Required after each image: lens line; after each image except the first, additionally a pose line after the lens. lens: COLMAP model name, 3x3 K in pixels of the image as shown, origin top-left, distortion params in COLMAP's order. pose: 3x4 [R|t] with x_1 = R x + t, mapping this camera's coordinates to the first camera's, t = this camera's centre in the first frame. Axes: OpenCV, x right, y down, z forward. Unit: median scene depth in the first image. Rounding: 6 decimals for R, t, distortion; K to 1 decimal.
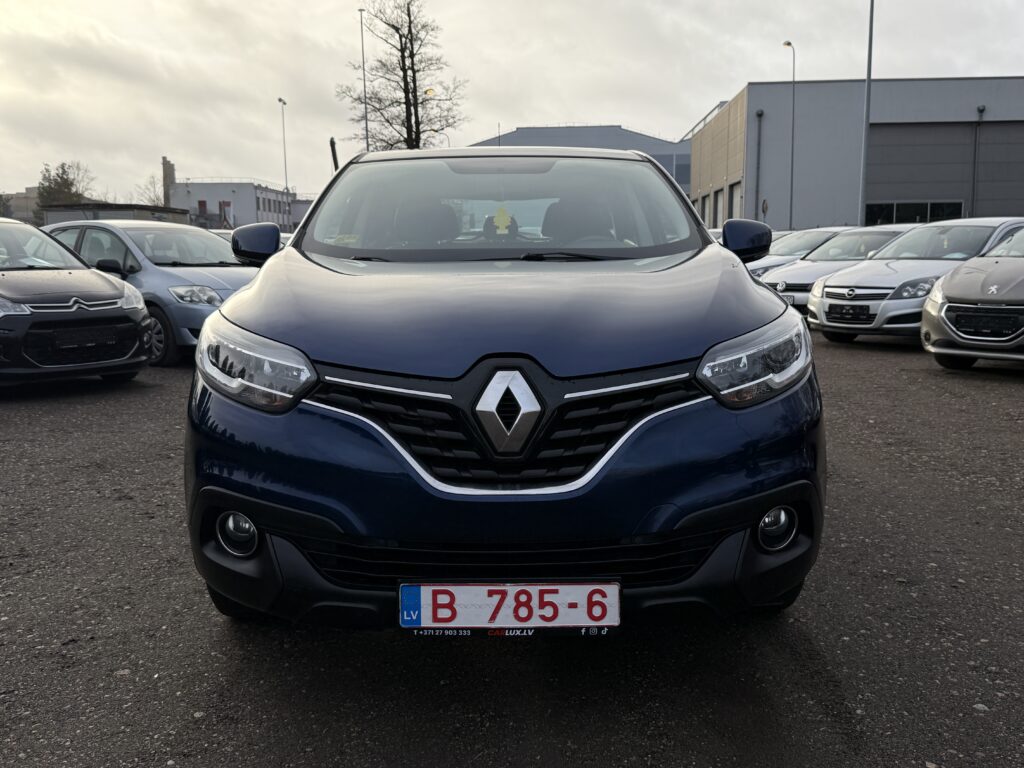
lens RADIAL K [[1052.0, 0, 507.3], [0, 1052.0, 386.0], [0, 0, 1]] dist [0.058006, 0.000000]
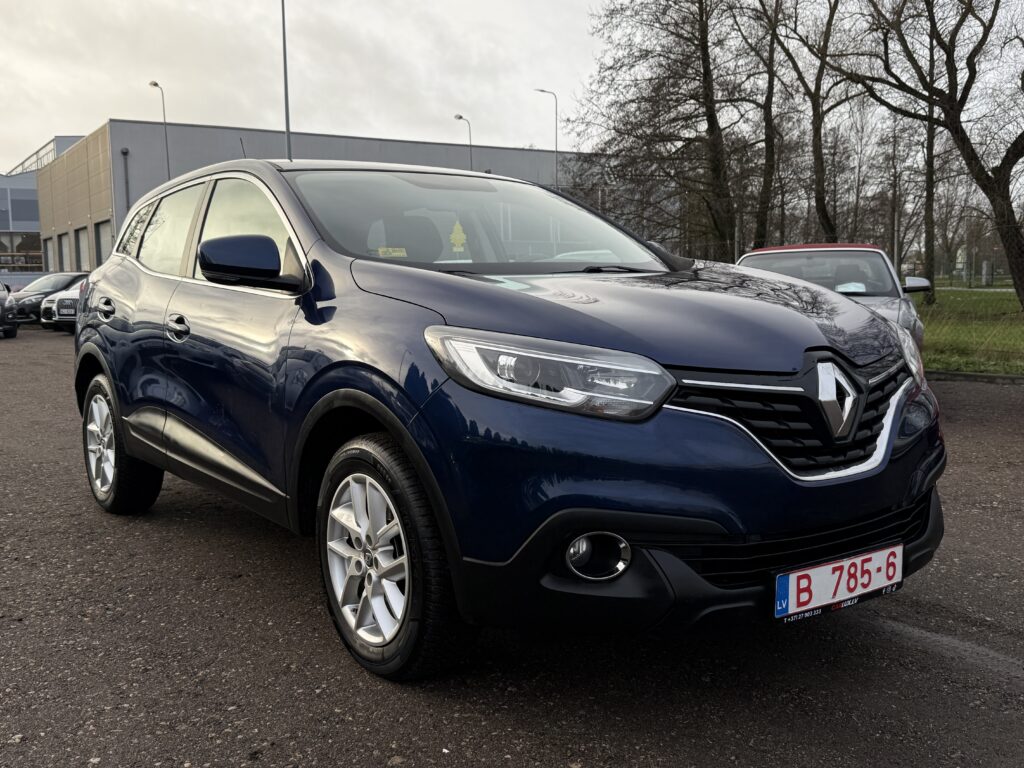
lens RADIAL K [[1052.0, 0, 507.3], [0, 1052.0, 381.2], [0, 0, 1]] dist [0.058006, 0.000000]
pose [[0.805403, -0.058792, 0.589805, -0.903741], [0.085856, 0.996146, -0.017945, -0.004424], [-0.586477, 0.065091, 0.807346, 0.309505]]
